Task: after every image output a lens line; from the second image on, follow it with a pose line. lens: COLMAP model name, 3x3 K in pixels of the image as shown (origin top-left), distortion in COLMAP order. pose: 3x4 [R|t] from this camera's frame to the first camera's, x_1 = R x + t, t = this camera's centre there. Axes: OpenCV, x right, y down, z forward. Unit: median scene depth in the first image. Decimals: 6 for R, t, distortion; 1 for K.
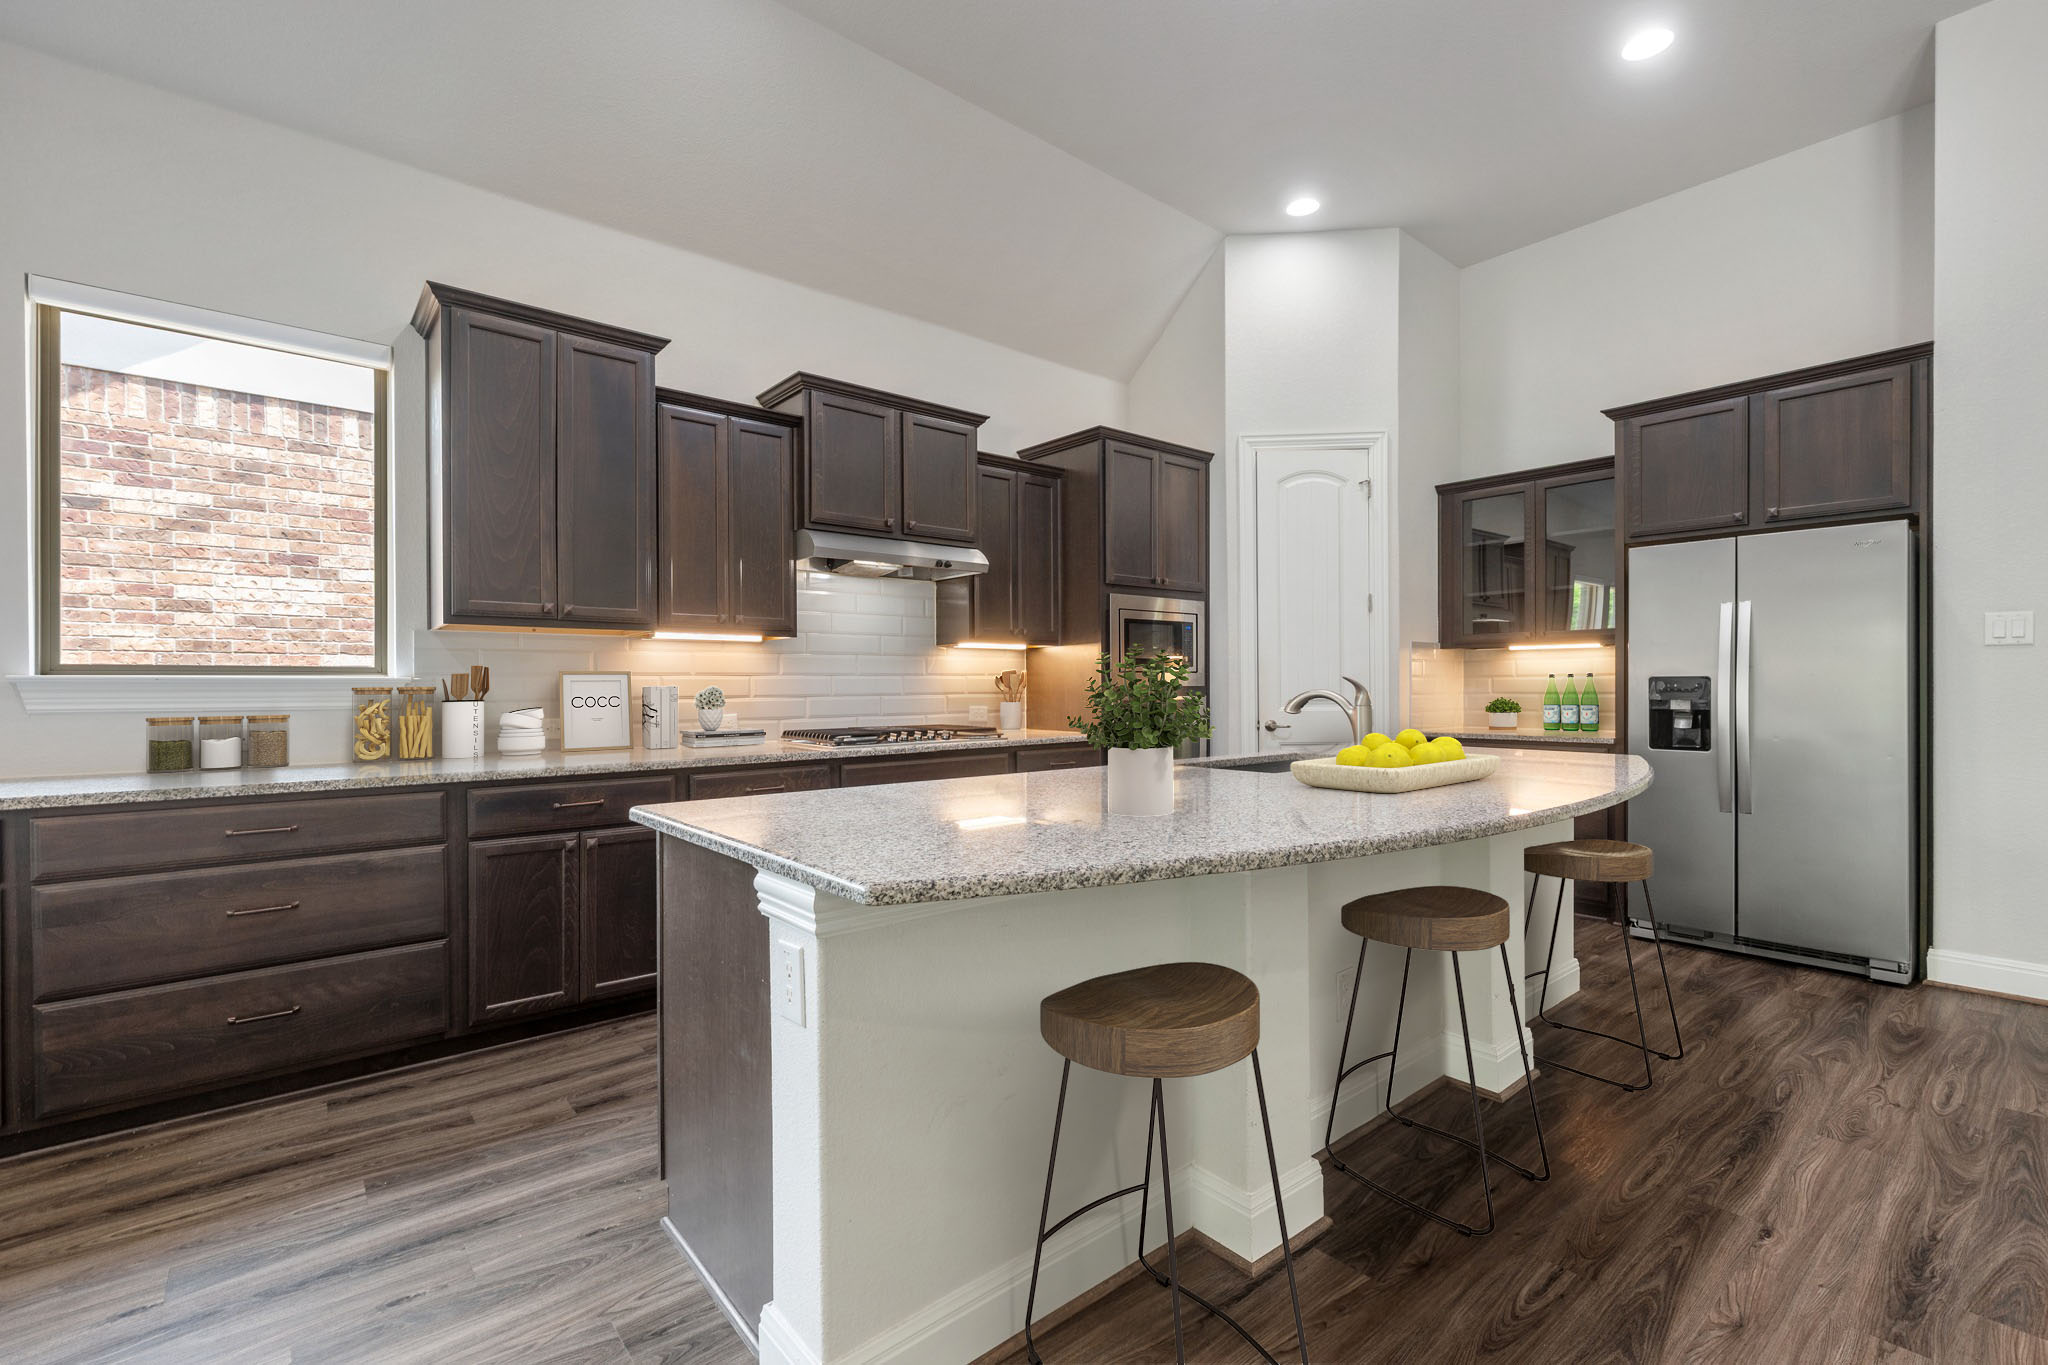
lens RADIAL K [[893.0, 0, 1014.7], [0, 893.0, 688.8], [0, 0, 1]] dist [0.000706, 0.000302]
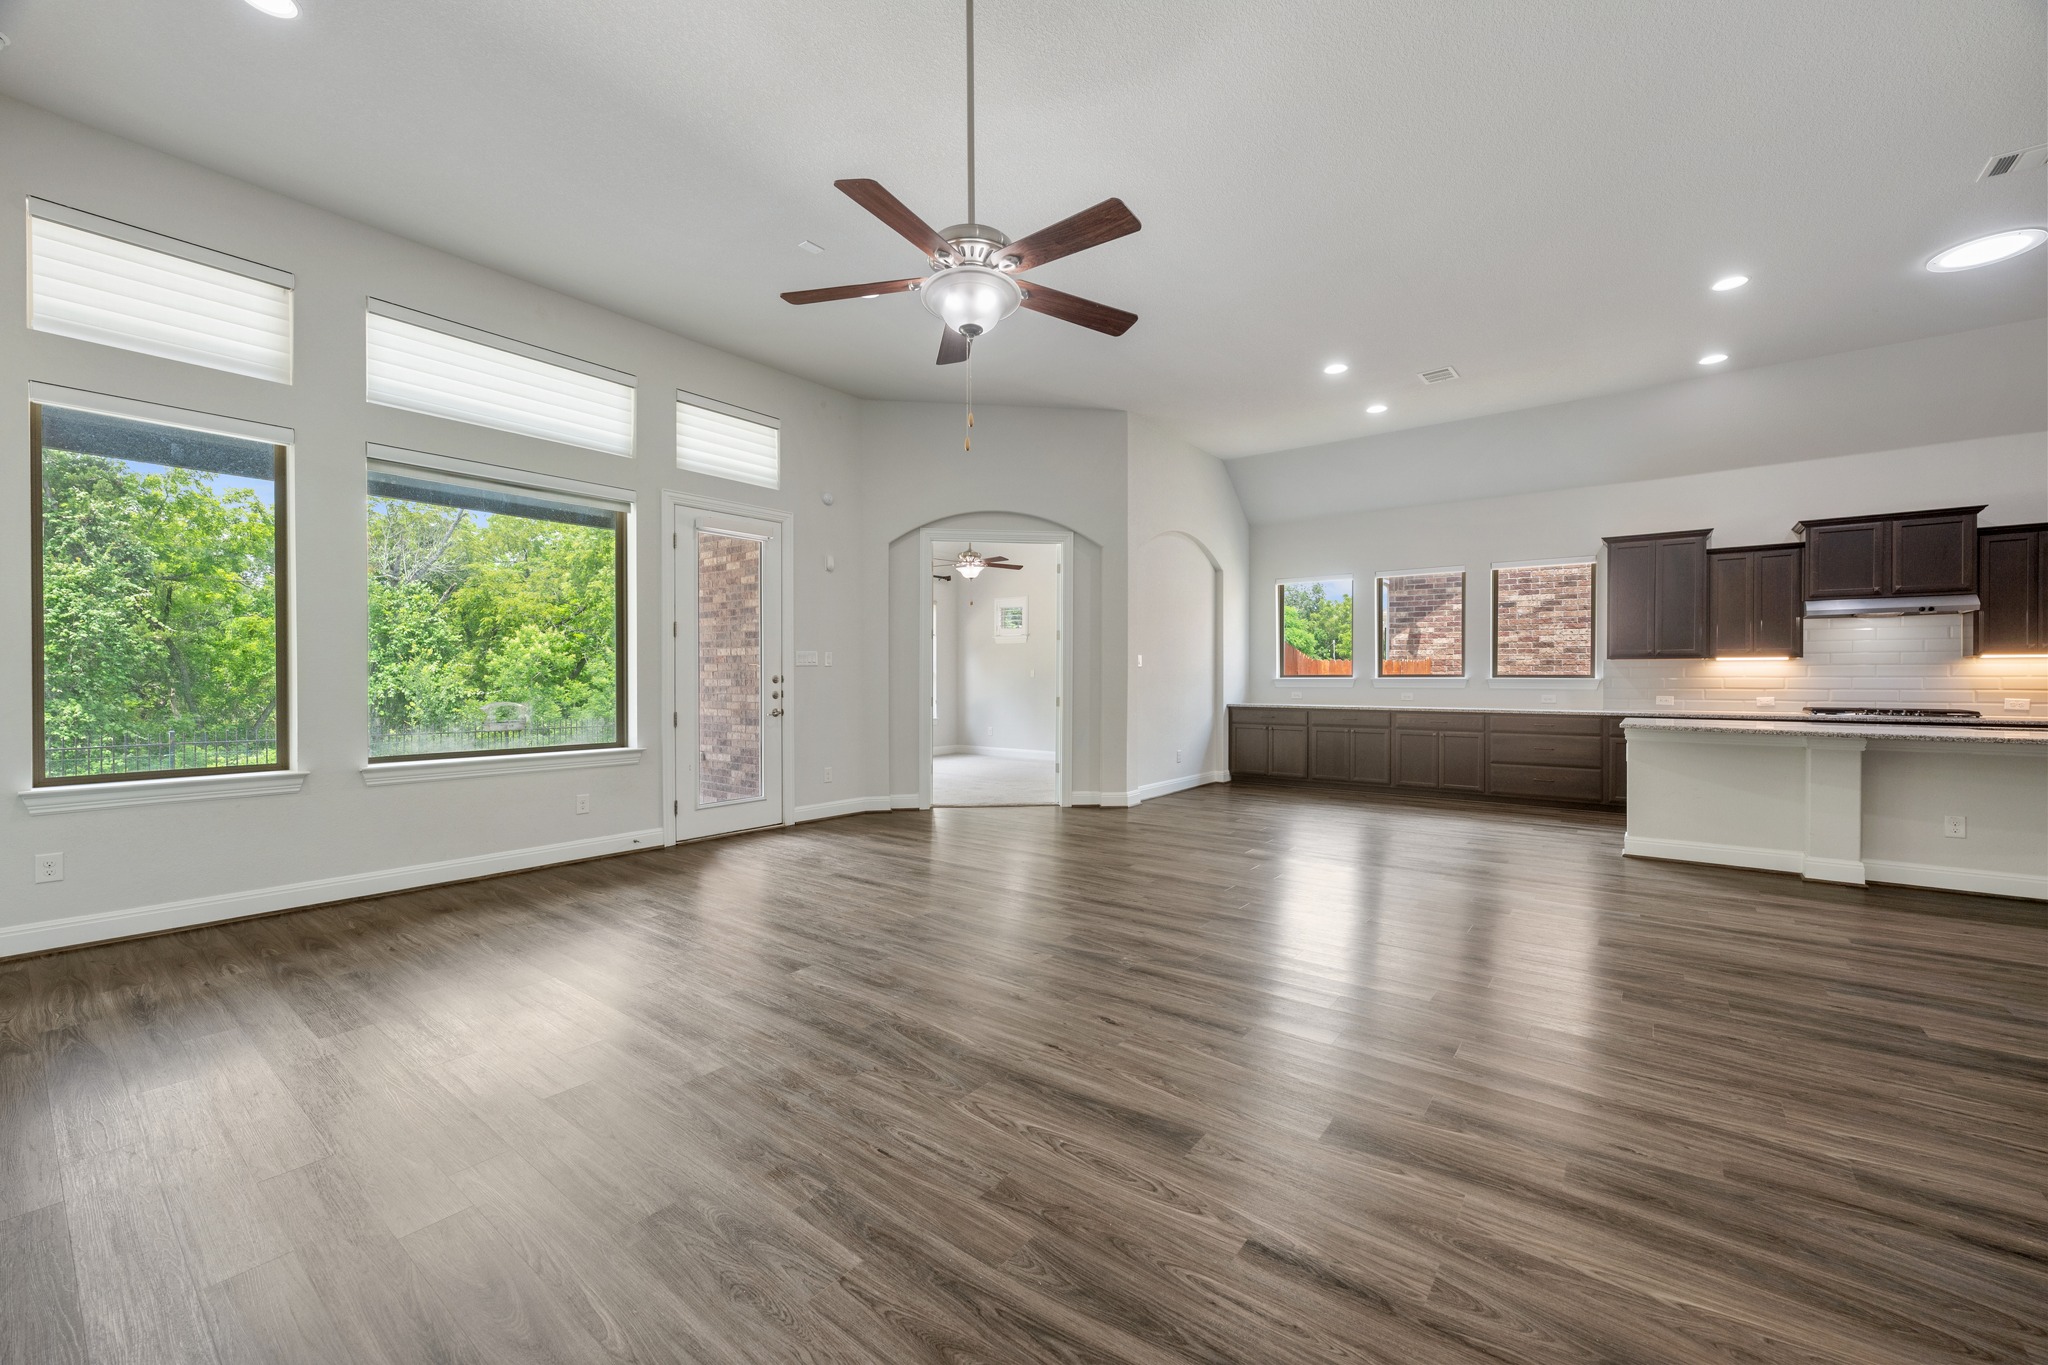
lens RADIAL K [[808.6, 0, 1023.4], [0, 808.6, 678.3], [0, 0, 1]] dist [-0.000309, 0.000171]
pose [[0.214953, 0.004277, -0.976615, 0.965232], [-0.008219, 0.999963, 0.002570, -0.003364], [0.976590, 0.007475, 0.214980, -0.888047]]
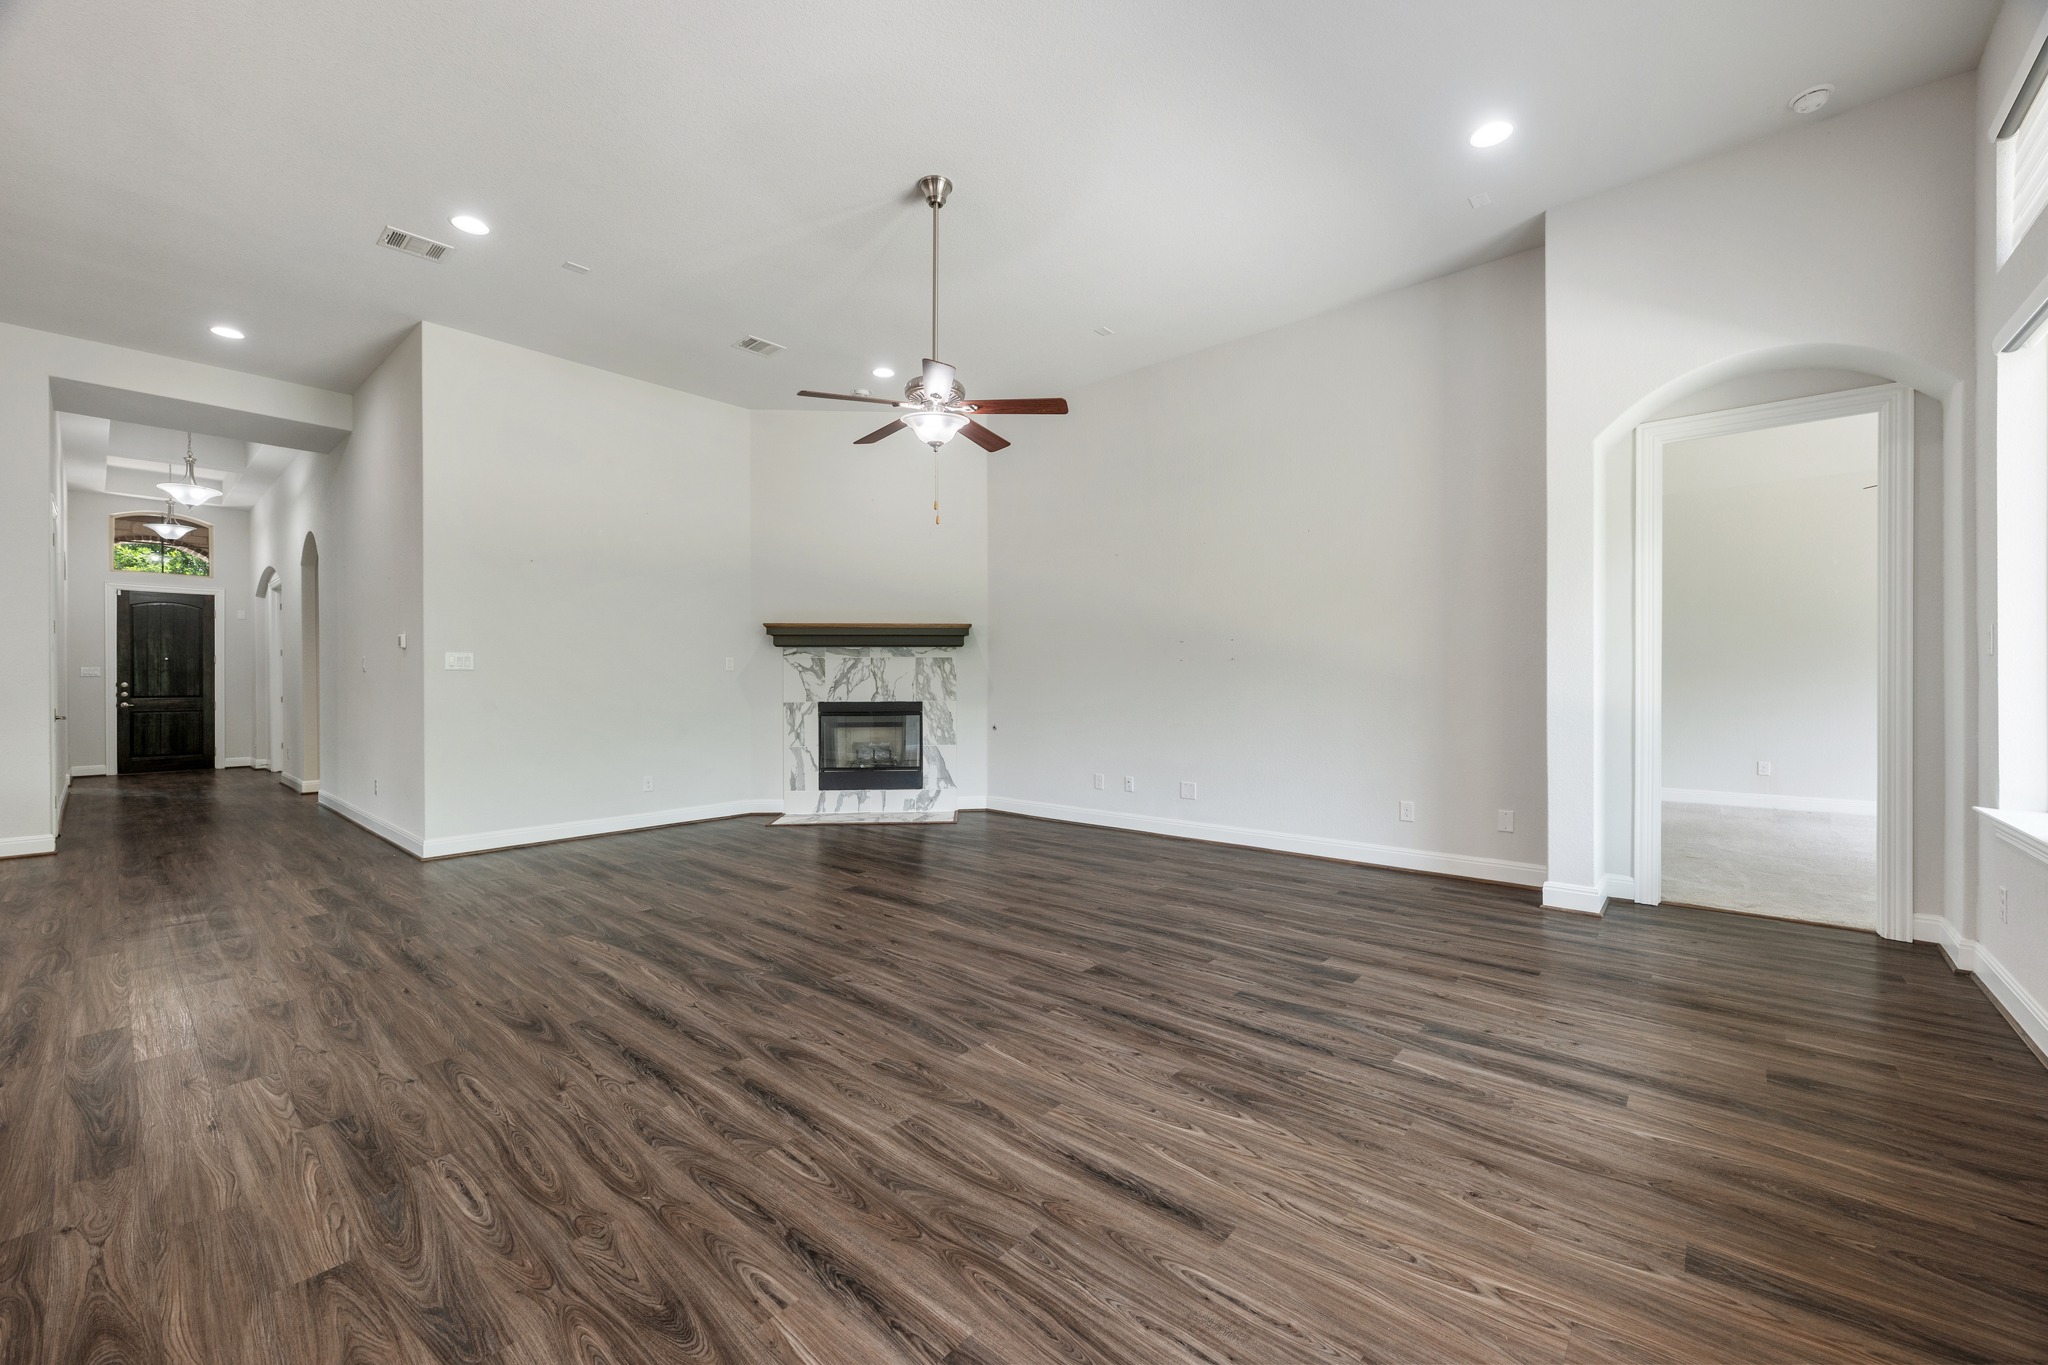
lens RADIAL K [[808.6, 0, 1023.4], [0, 808.6, 678.3], [0, 0, 1]] dist [-0.000309, 0.000171]
pose [[-0.160903, 0.005601, 0.986954, -0.606632], [0.010755, 0.999934, -0.003921, 0.000166], [-0.986912, 0.009984, -0.160952, -0.739254]]
